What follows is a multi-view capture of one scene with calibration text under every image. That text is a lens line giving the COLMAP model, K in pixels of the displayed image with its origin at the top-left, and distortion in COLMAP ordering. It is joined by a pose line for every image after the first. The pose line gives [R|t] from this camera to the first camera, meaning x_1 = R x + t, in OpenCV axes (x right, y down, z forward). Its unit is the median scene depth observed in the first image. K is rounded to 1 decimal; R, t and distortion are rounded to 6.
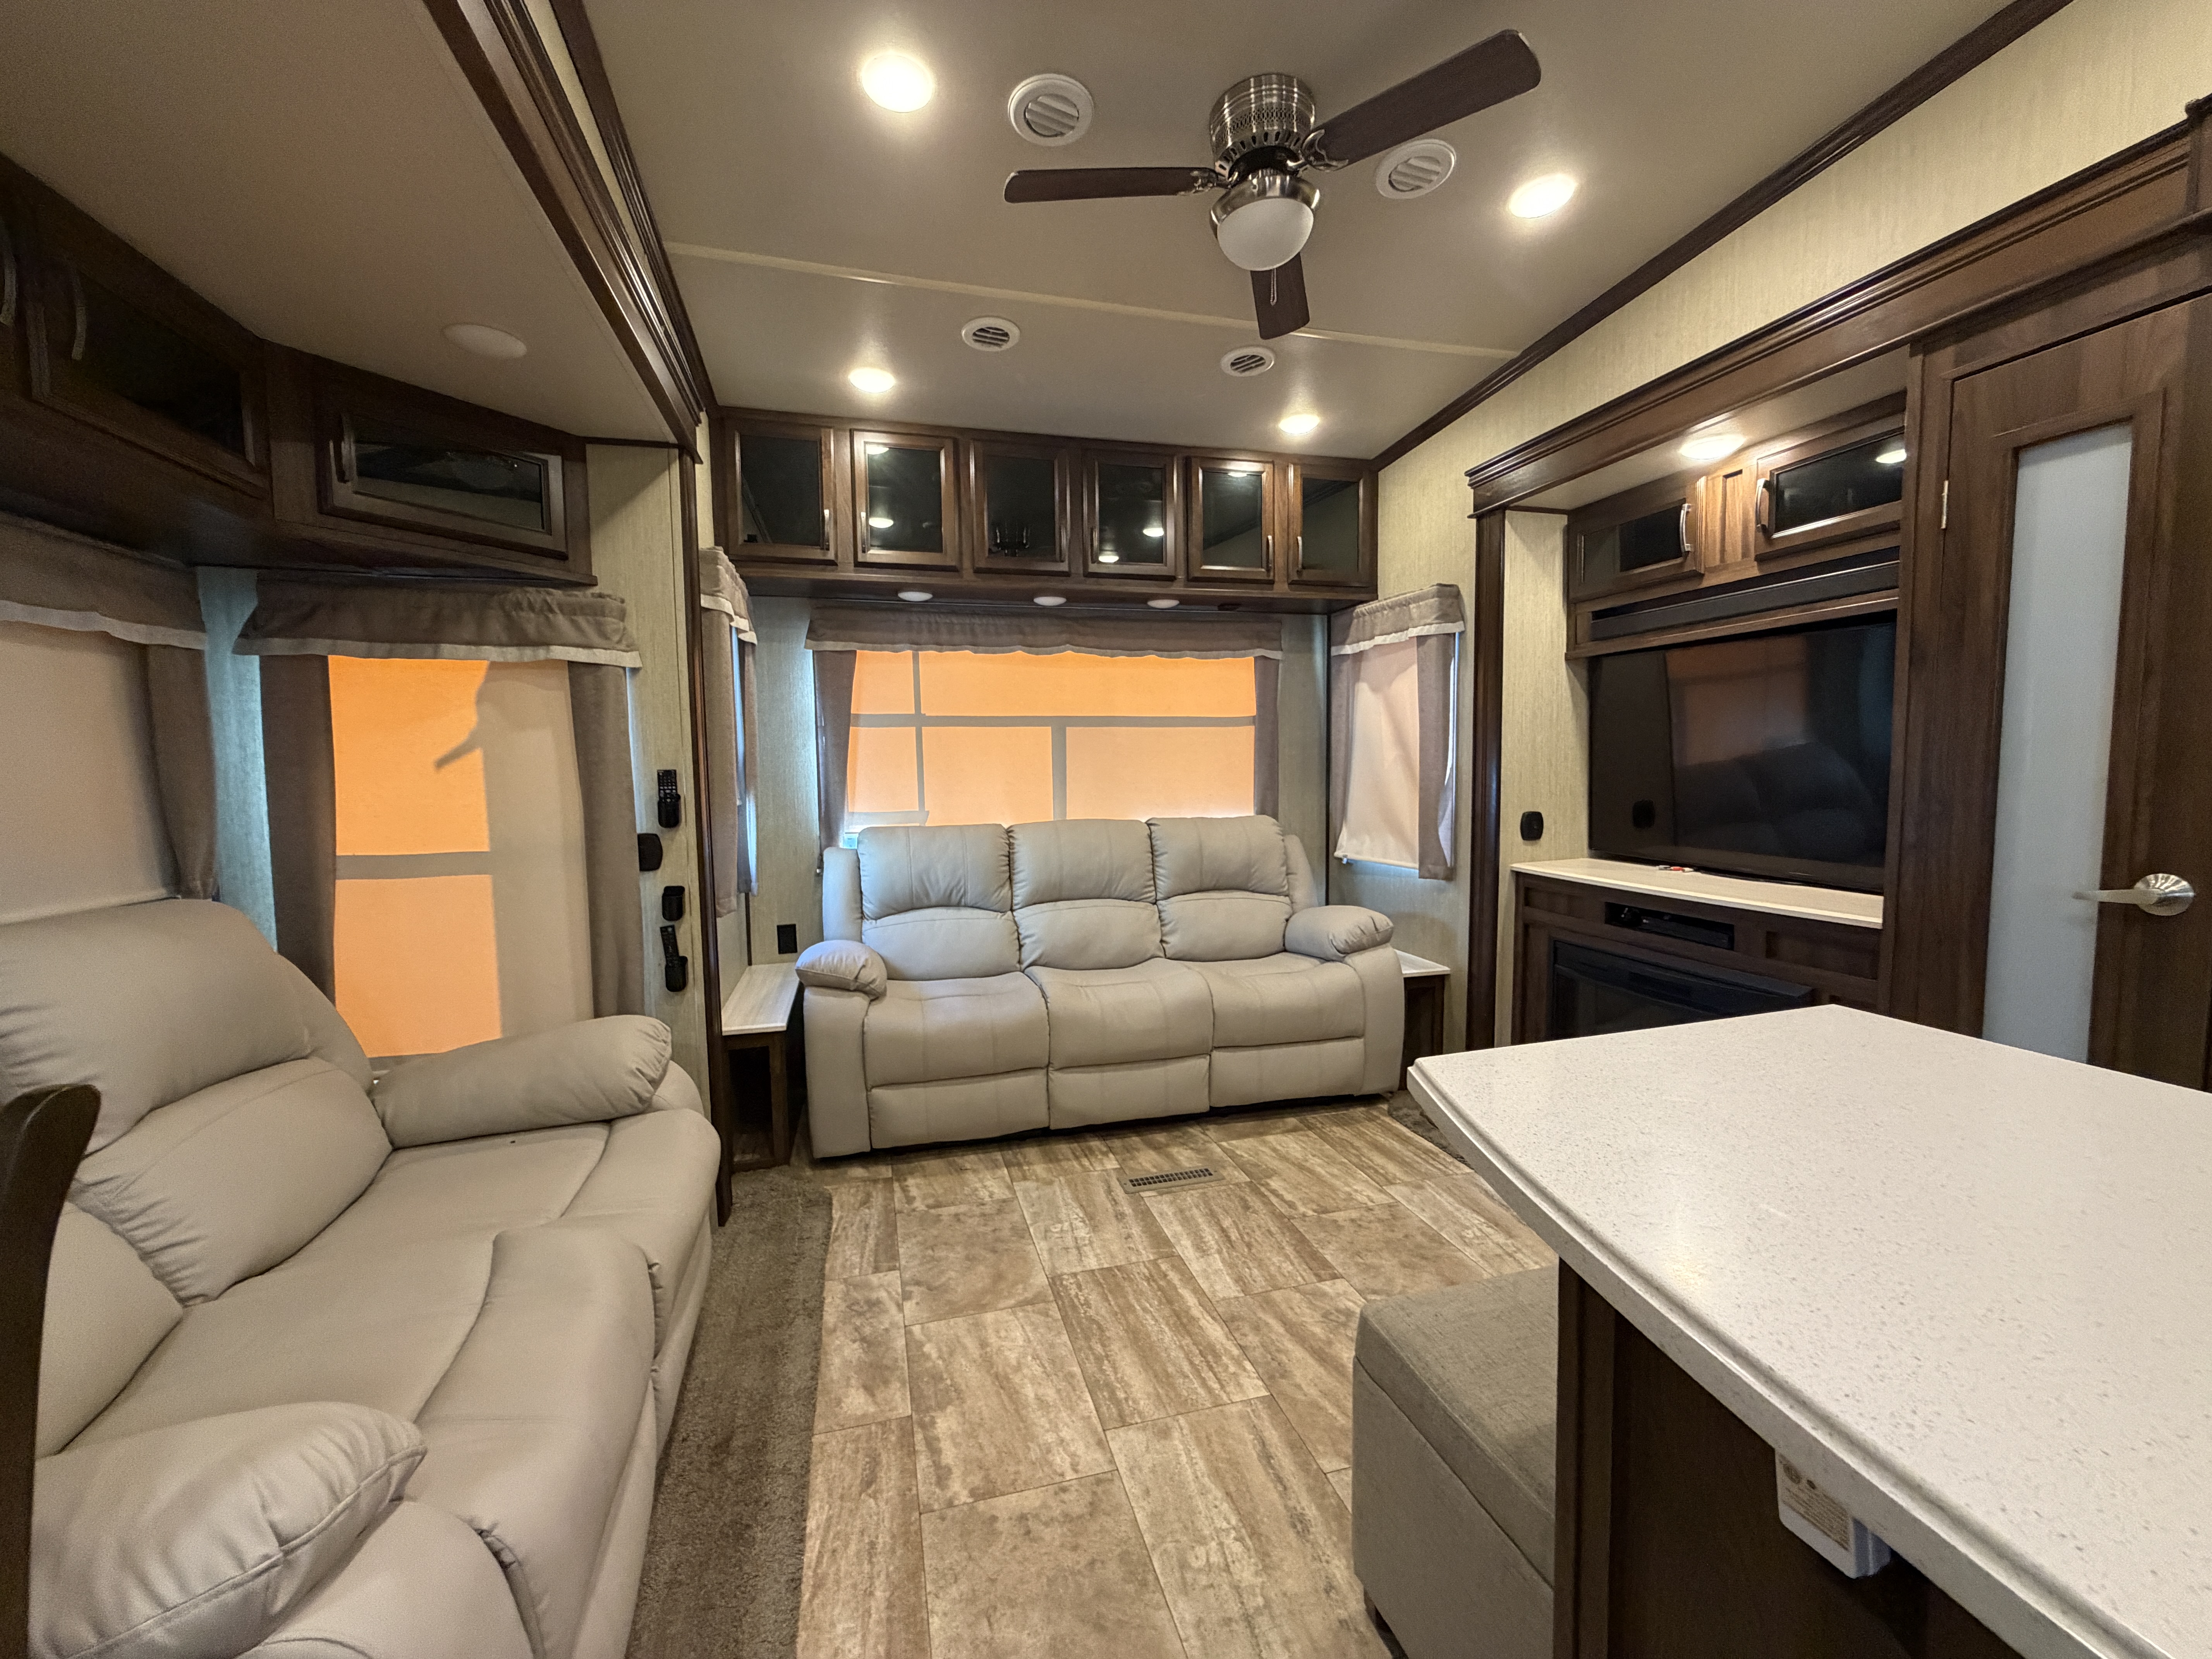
lens RADIAL K [[878.5, 0, 1096.8], [0, 878.5, 835.7], [0, 0, 1]] dist [-0.000390, 0.000369]
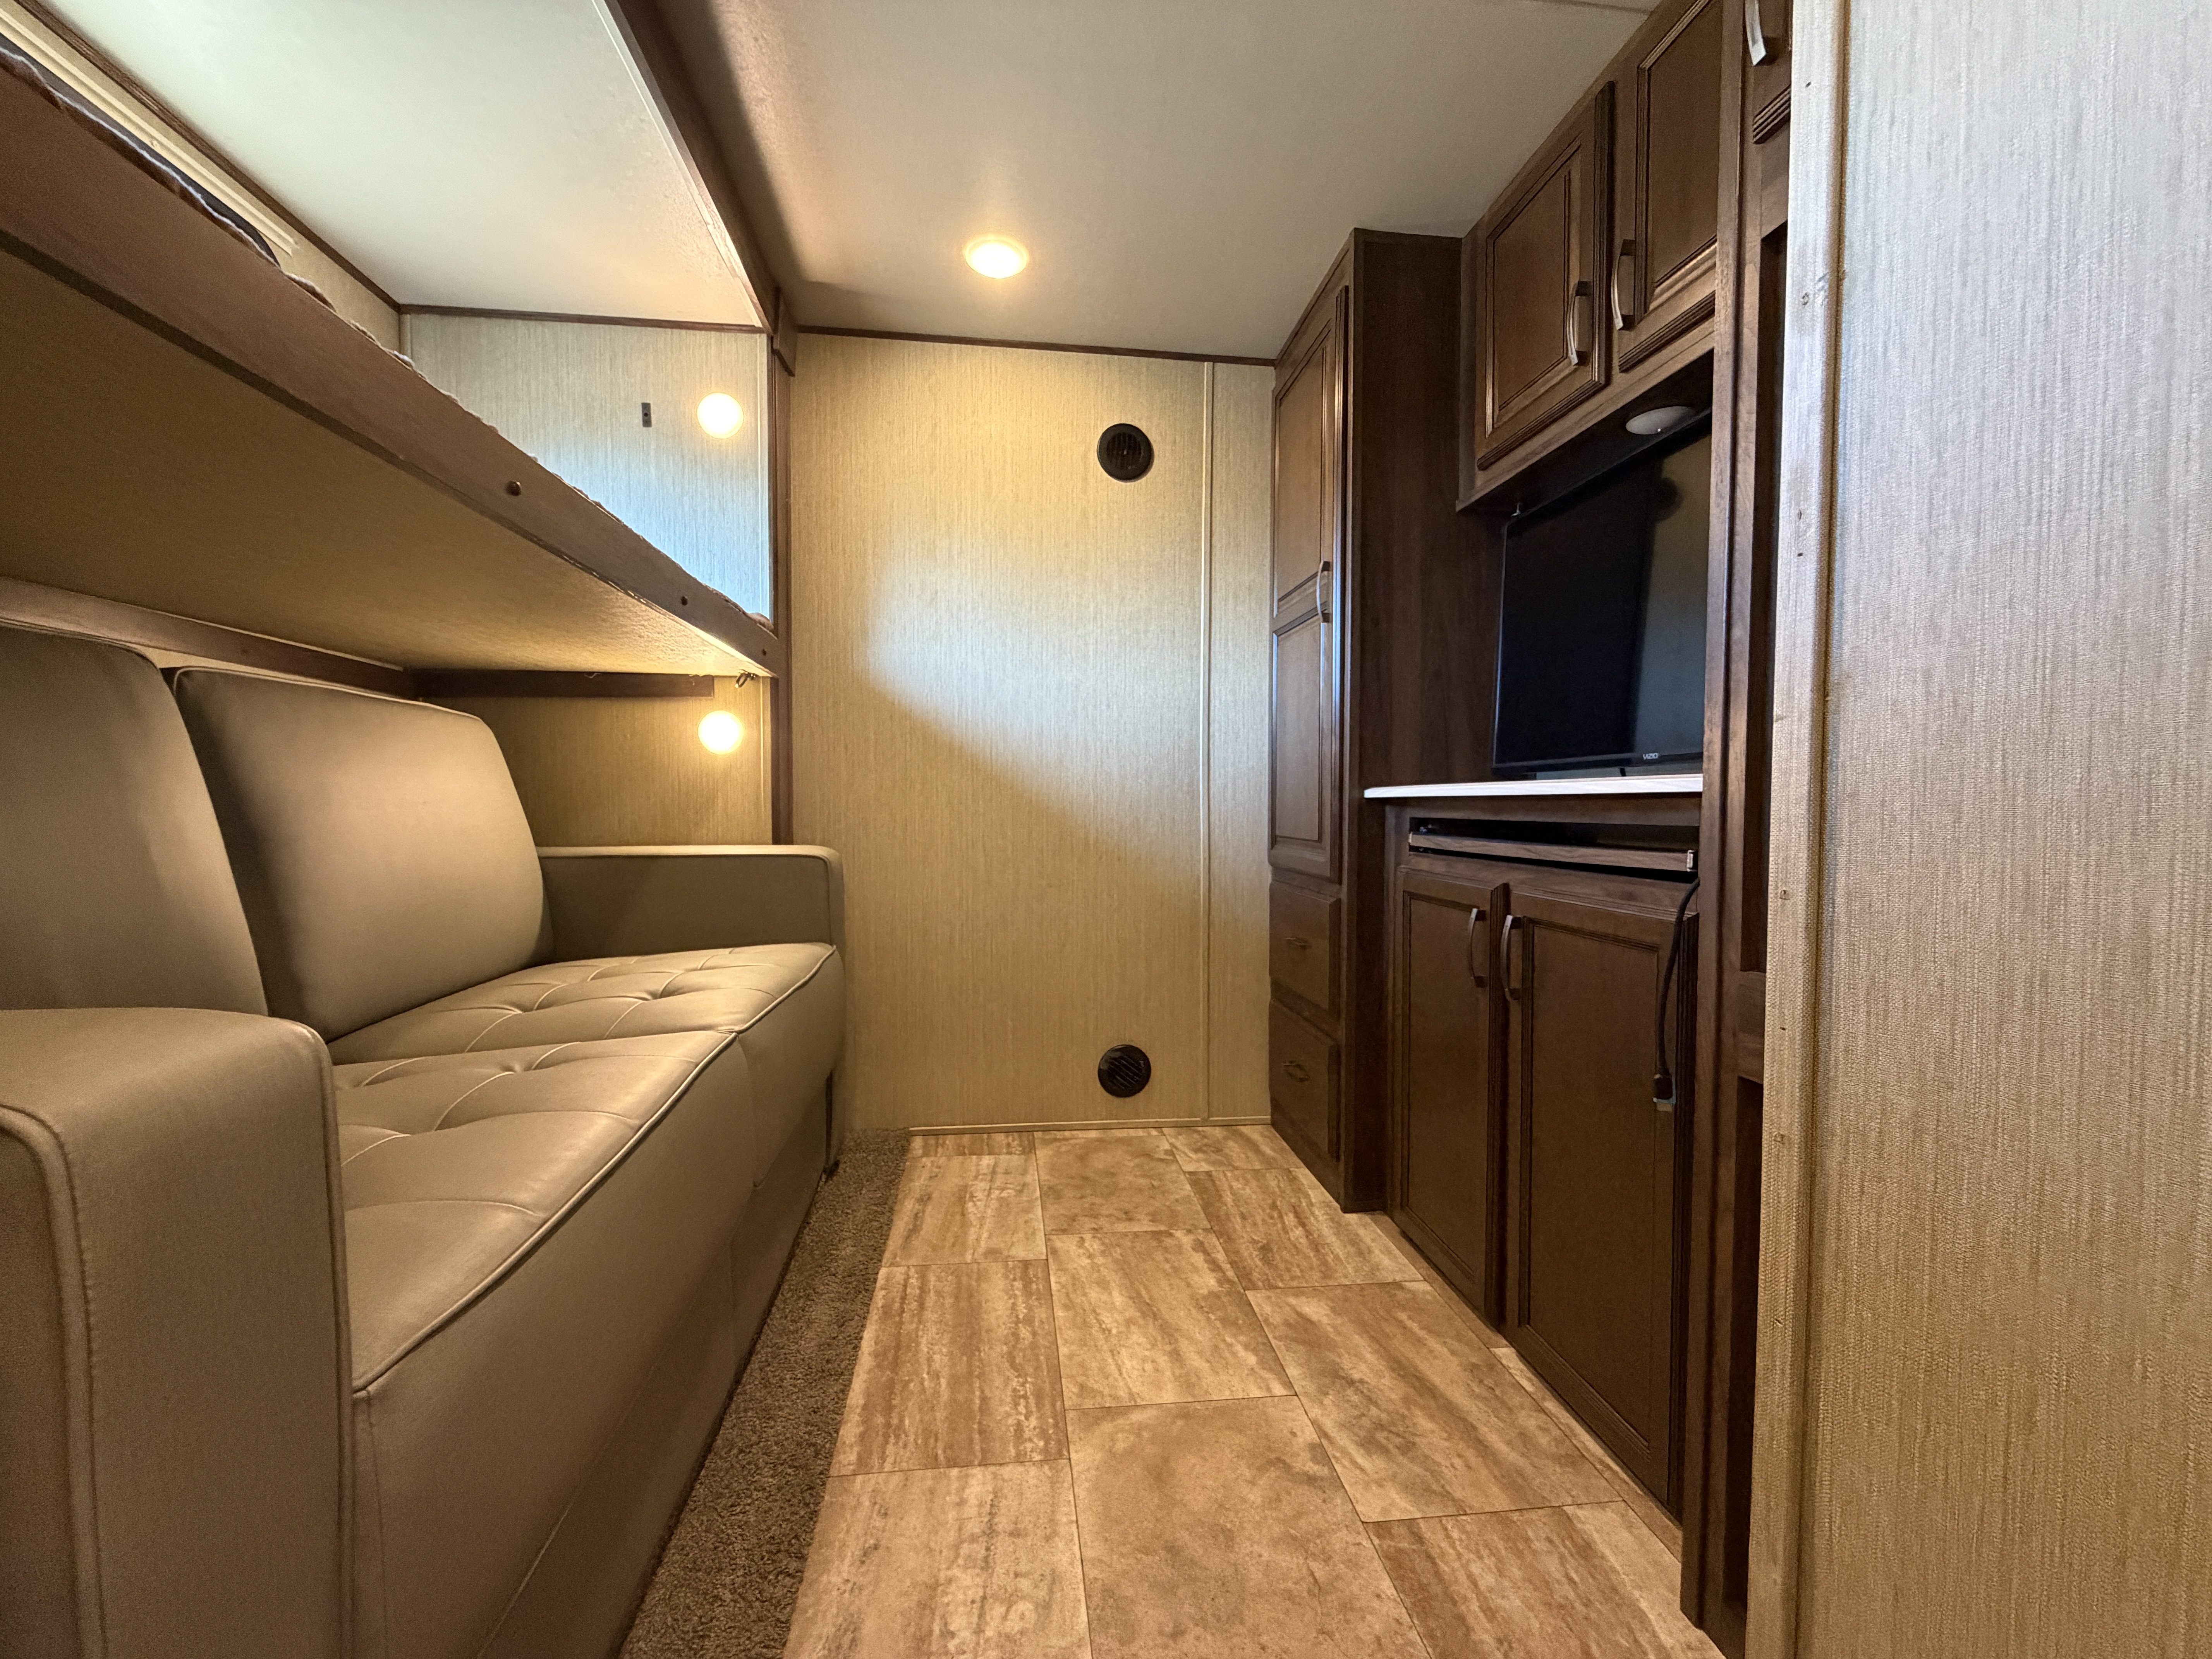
lens RADIAL K [[881.3, 0, 1097.5], [0, 881.3, 835.1], [0, 0, 1]] dist [-0.002422, 0.000196]
pose [[-0.988993, -0.000759, 0.147958, -0.136184], [0.015428, 0.994007, 0.108220, 0.053974], [-0.147154, 0.109312, -0.983055, 1.322564]]
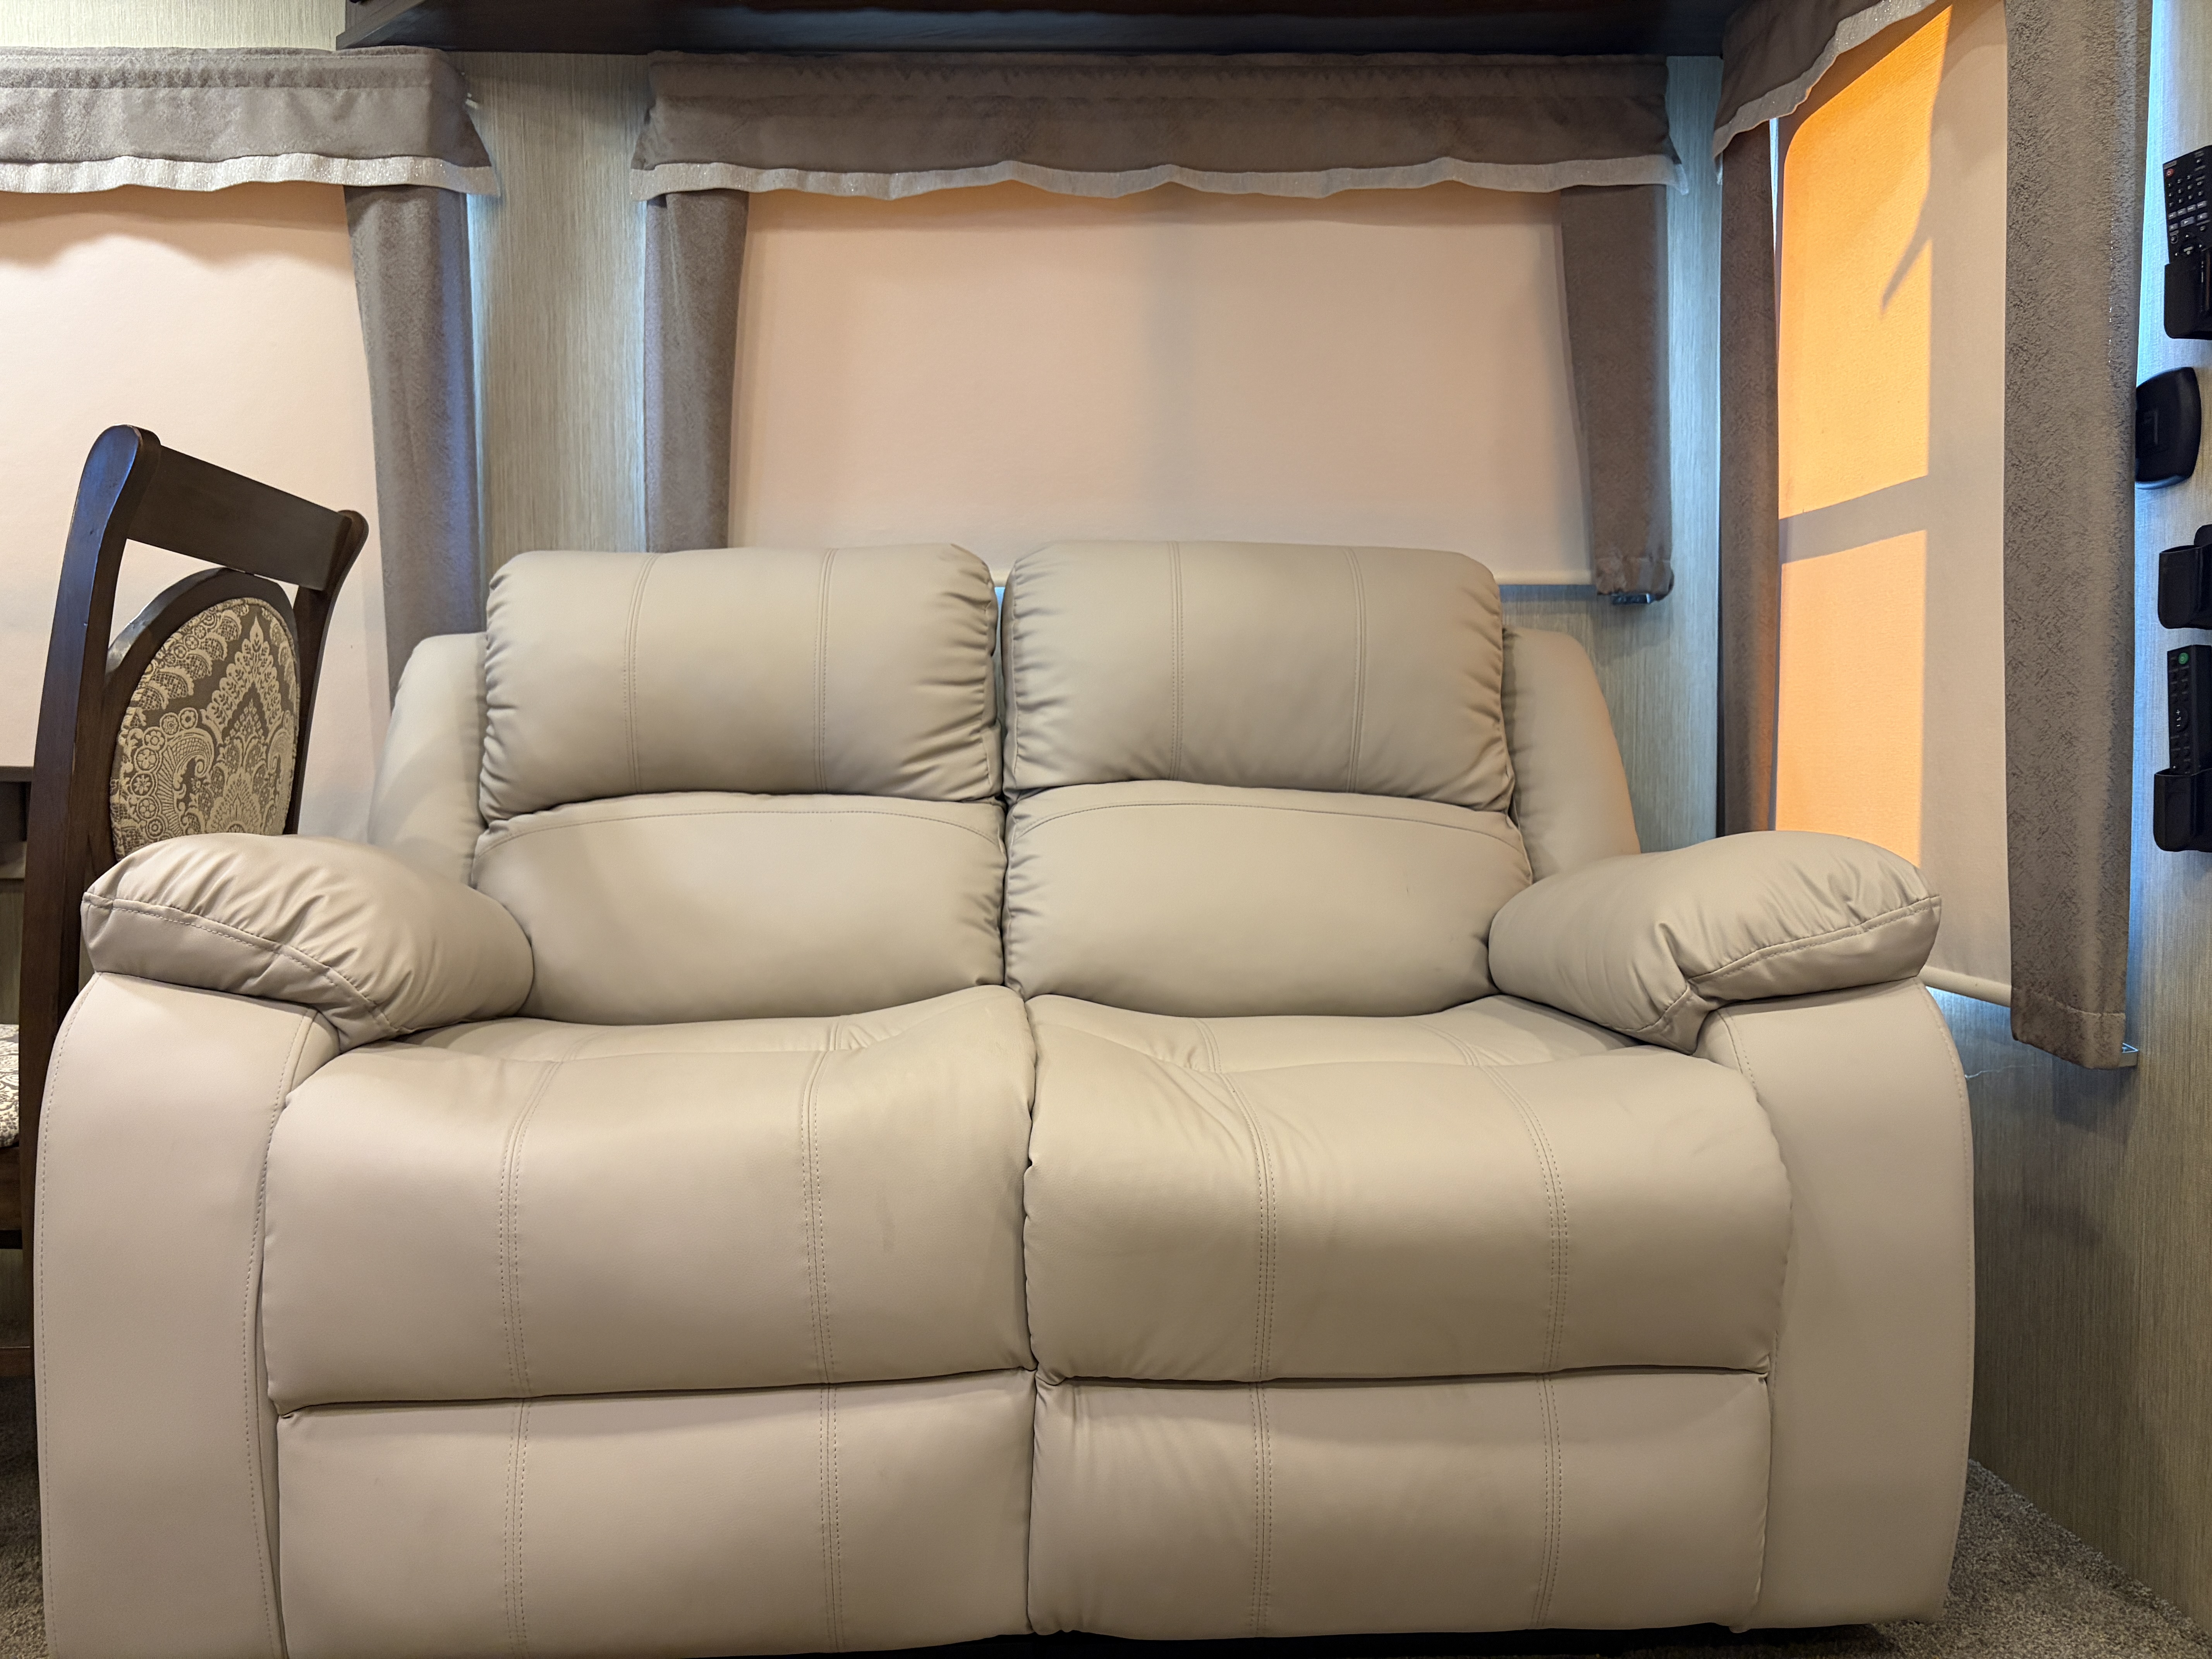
lens RADIAL K [[1677.6, 0, 1093.5], [0, 1677.6, 835.8], [0, 0, 1]] dist [0.049455, -0.053418]
pose [[-0.219479, 0.055610, -0.974031, 0.203299], [-0.067919, 0.995081, 0.072116, 0.145777], [0.973250, 0.081983, -0.214622, 0.703713]]
